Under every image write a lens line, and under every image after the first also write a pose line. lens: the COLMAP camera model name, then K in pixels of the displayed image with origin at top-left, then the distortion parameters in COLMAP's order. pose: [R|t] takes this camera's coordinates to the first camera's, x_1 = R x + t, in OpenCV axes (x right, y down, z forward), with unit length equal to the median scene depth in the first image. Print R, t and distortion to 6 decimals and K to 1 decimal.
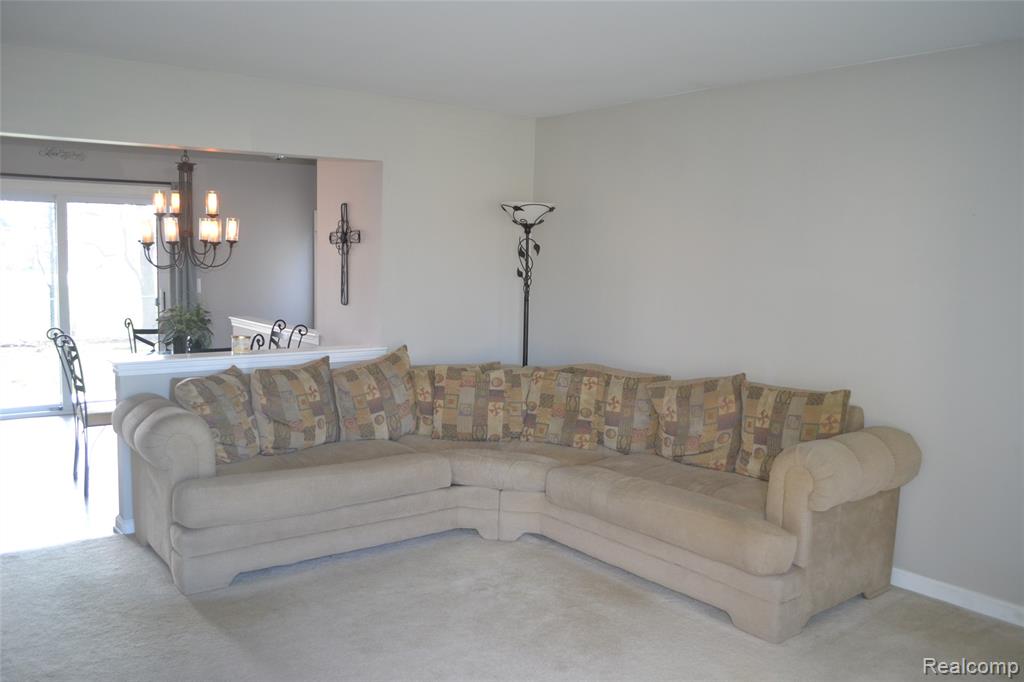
lens RADIAL K [[820.5, 0, 505.5], [0, 820.5, 339.0], [0, 0, 1]] dist [-0.078667, -0.003801]
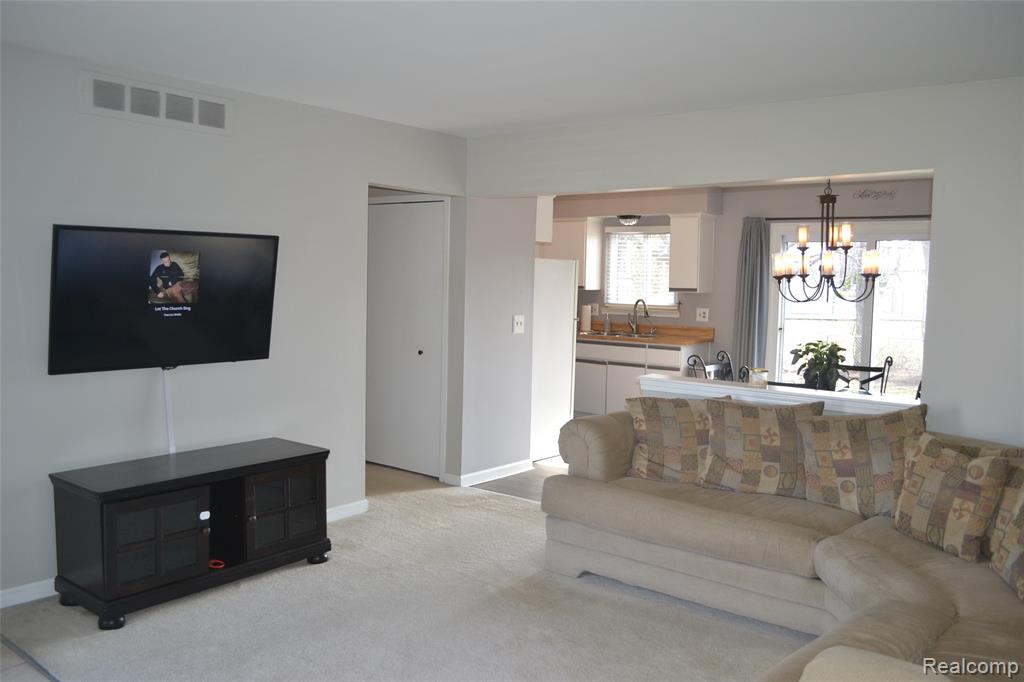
lens RADIAL K [[820.5, 0, 508.1], [0, 820.5, 343.2], [0, 0, 1]] dist [-0.078667, -0.003801]
pose [[0.212538, 0.055491, -0.975576, 0.549291], [-0.107278, 0.993676, 0.033149, -0.033734], [0.971246, 0.097612, 0.217147, 0.478449]]
